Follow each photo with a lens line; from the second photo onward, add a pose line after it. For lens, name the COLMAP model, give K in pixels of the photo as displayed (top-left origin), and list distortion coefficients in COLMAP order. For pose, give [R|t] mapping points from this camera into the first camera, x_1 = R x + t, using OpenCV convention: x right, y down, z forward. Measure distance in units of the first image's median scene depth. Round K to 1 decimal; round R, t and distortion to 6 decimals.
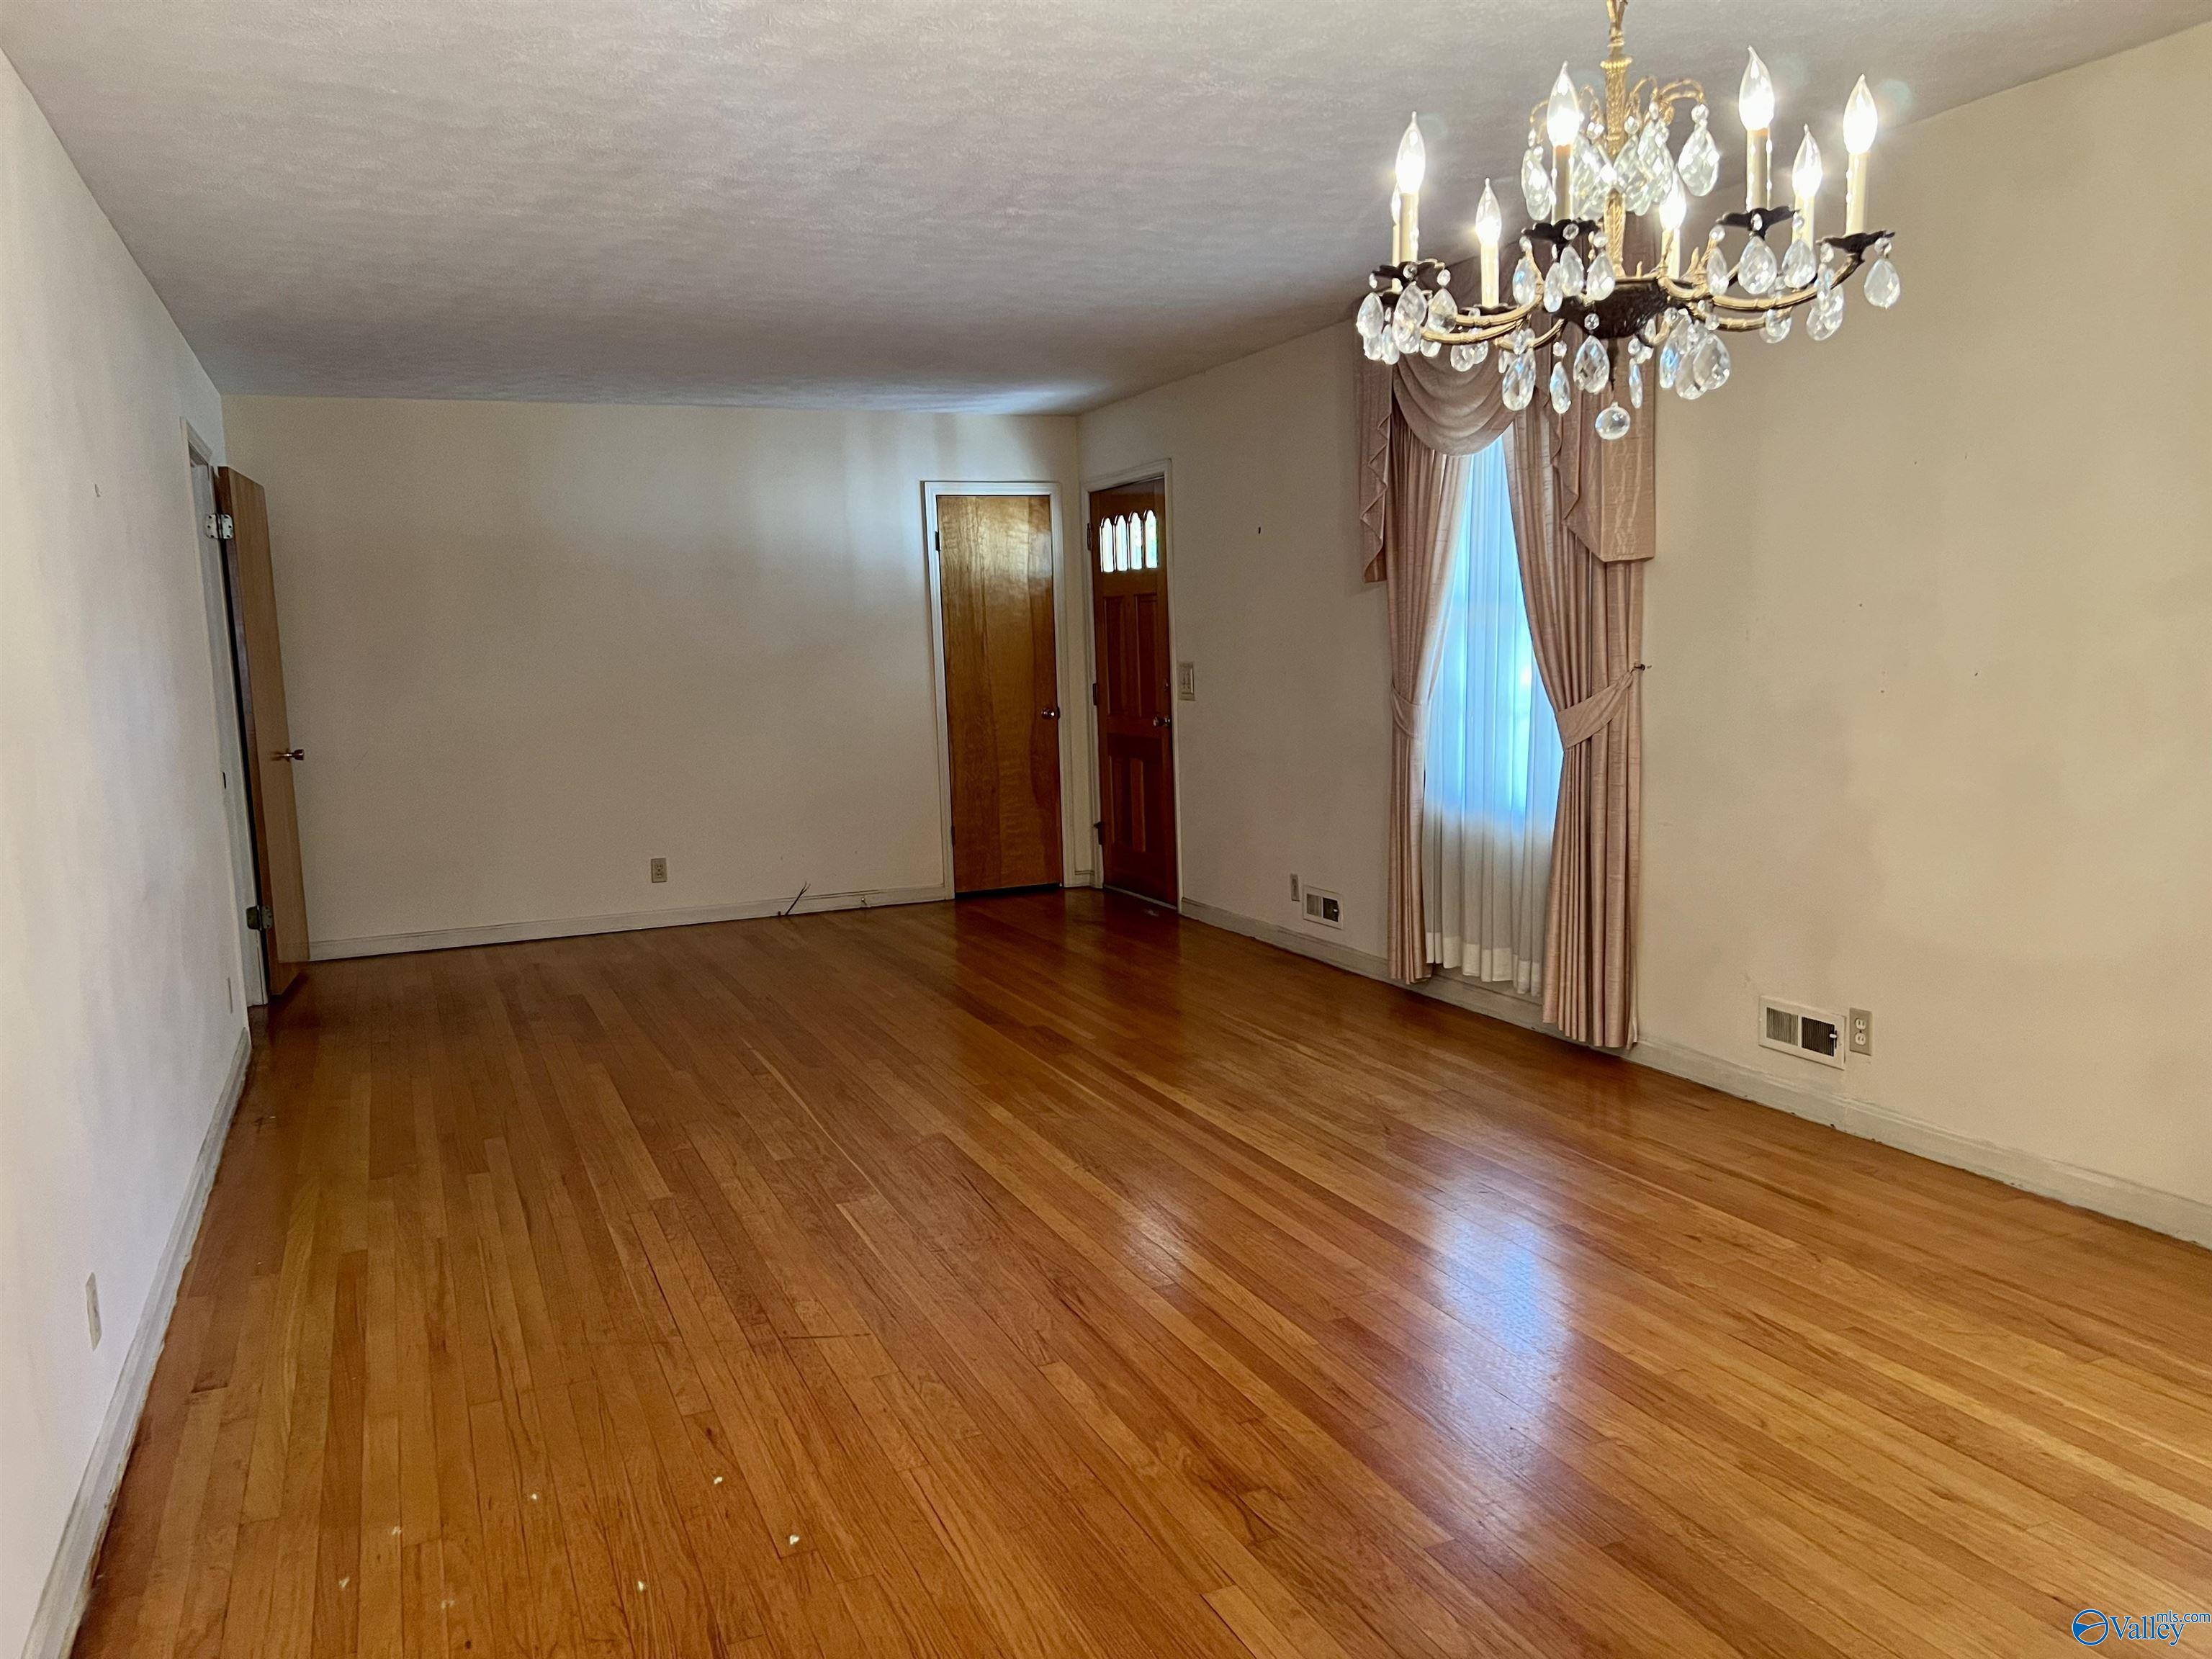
lens RADIAL K [[1668.0, 0, 1105.1], [0, 1668.0, 834.7], [0, 0, 1]] dist [0.065119, -0.059137]
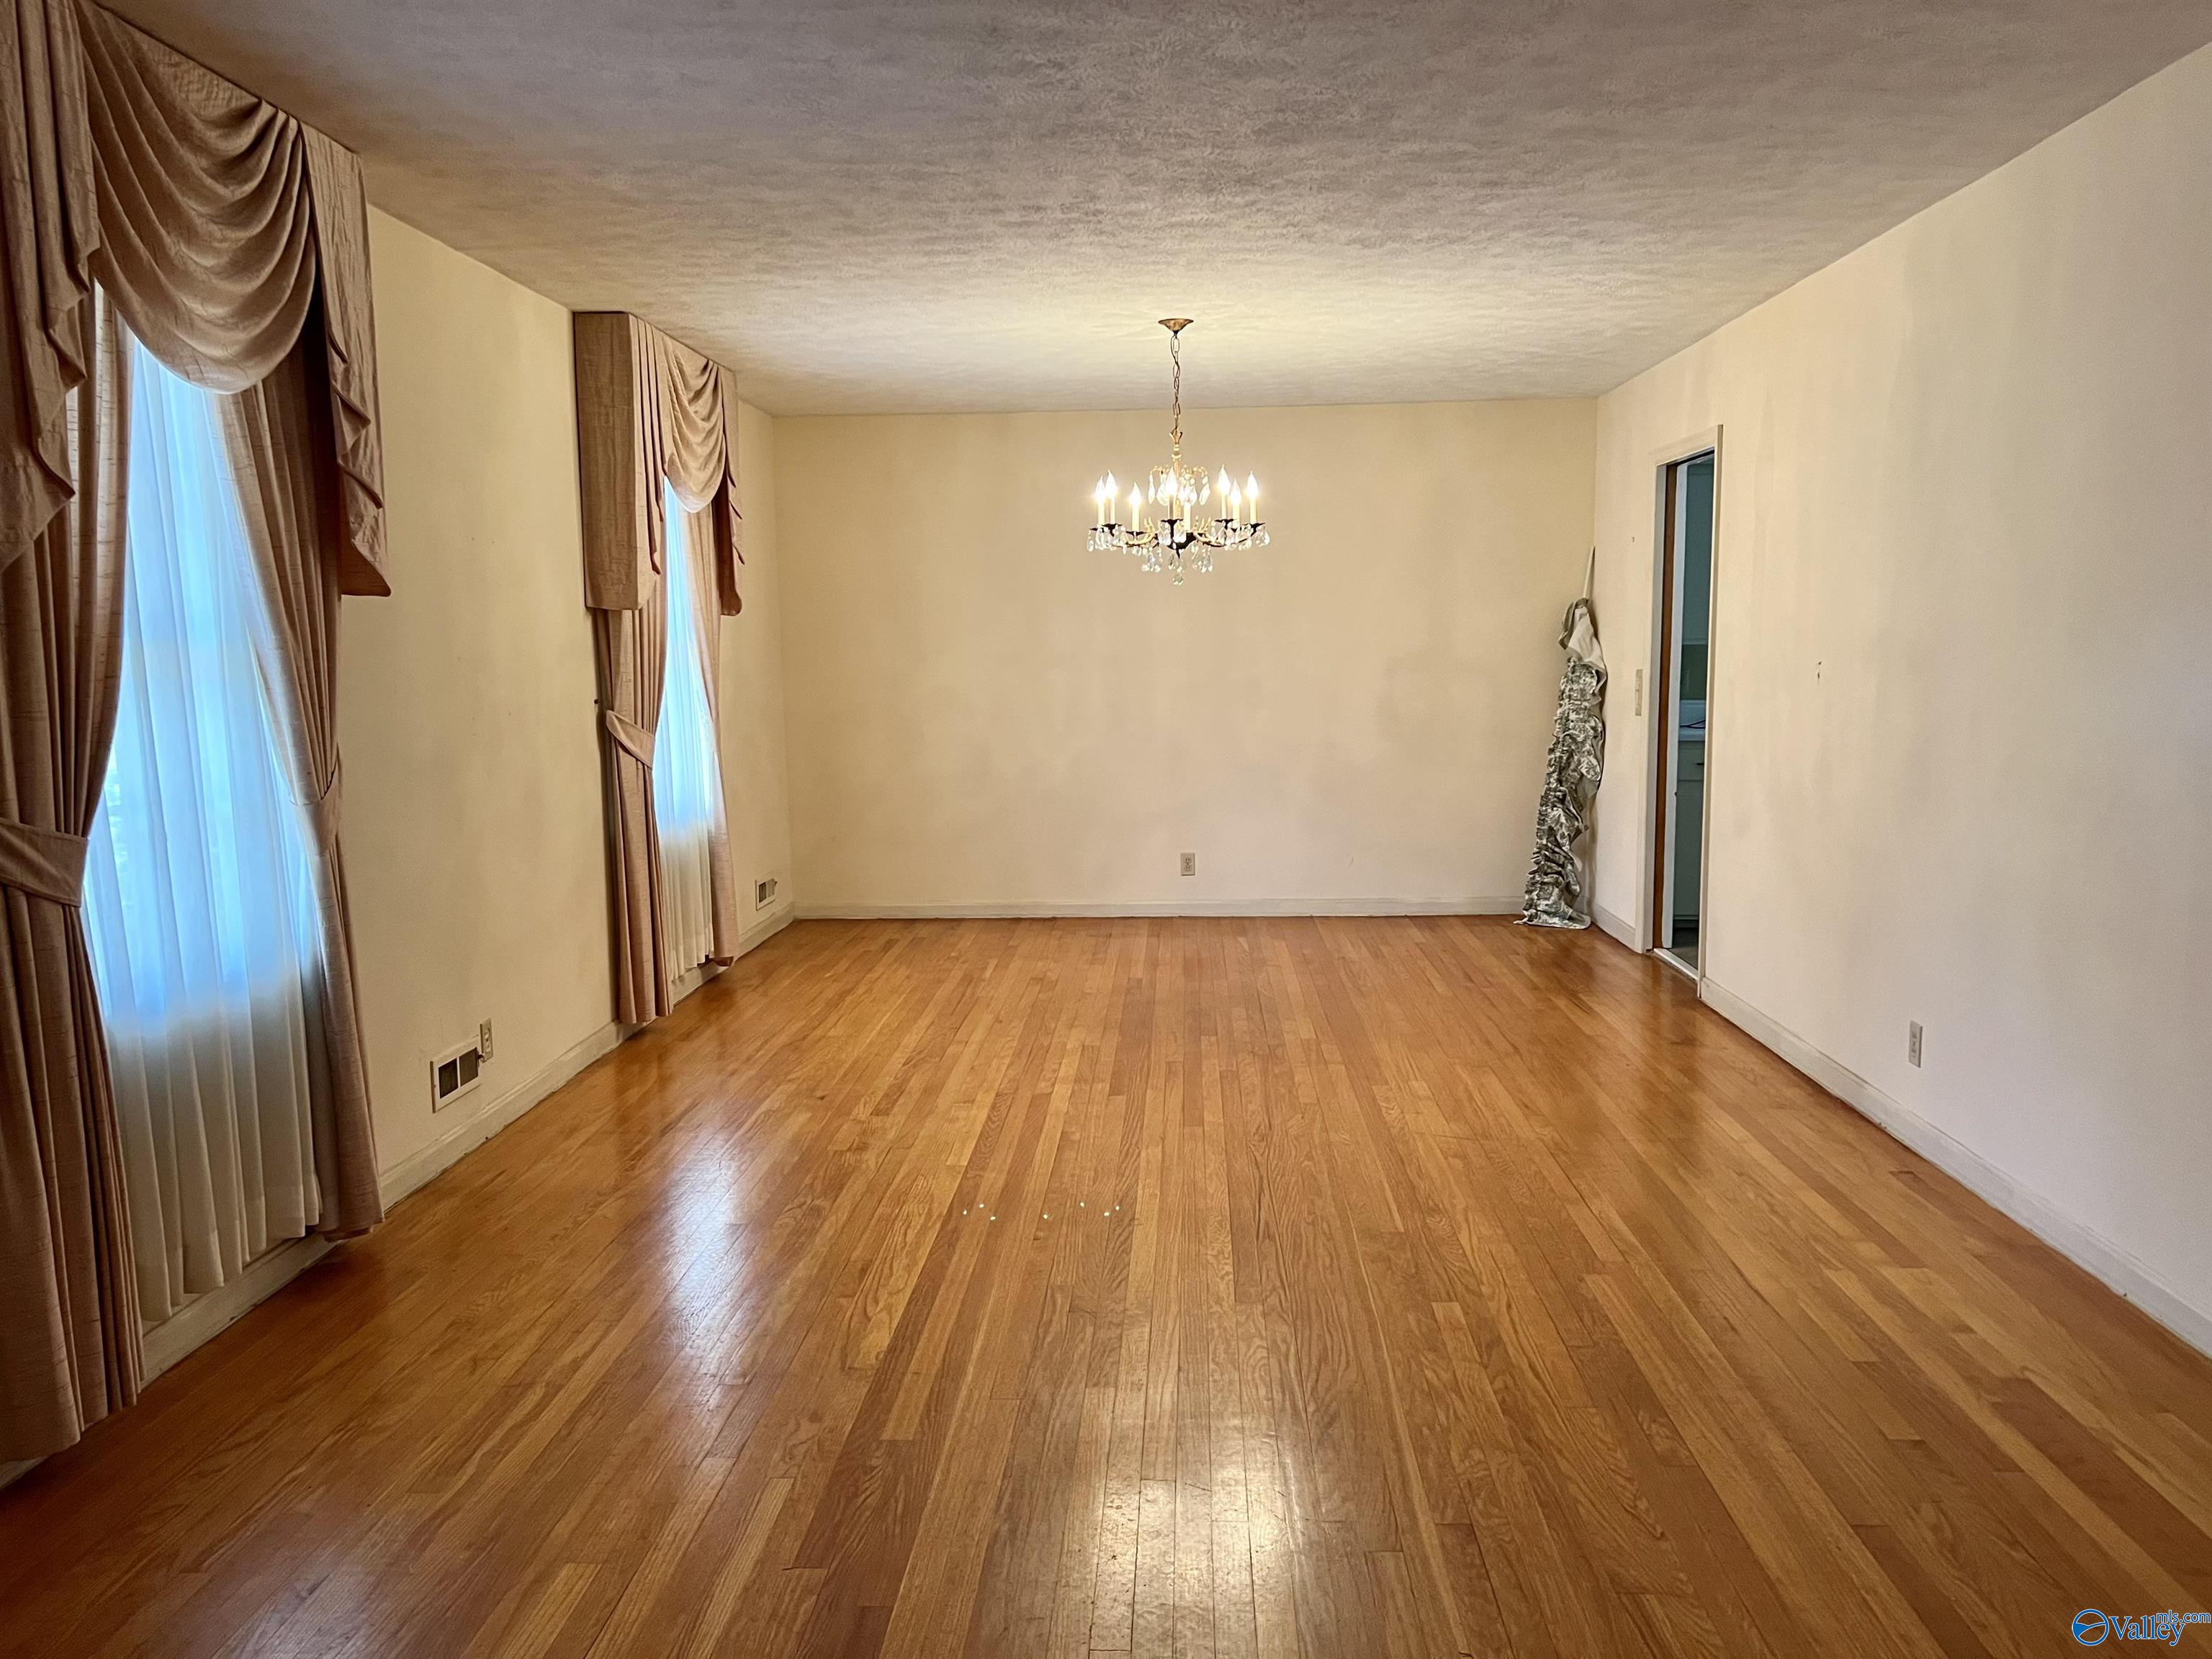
lens RADIAL K [[1668.0, 0, 1106.1], [0, 1668.0, 836.8], [0, 0, 1]] dist [0.065119, -0.059137]
pose [[-0.897499, -0.002833, 0.441007, -0.465084], [0.100087, 0.972579, 0.209935, -0.235017], [-0.429509, 0.232556, -0.872605, 2.008016]]
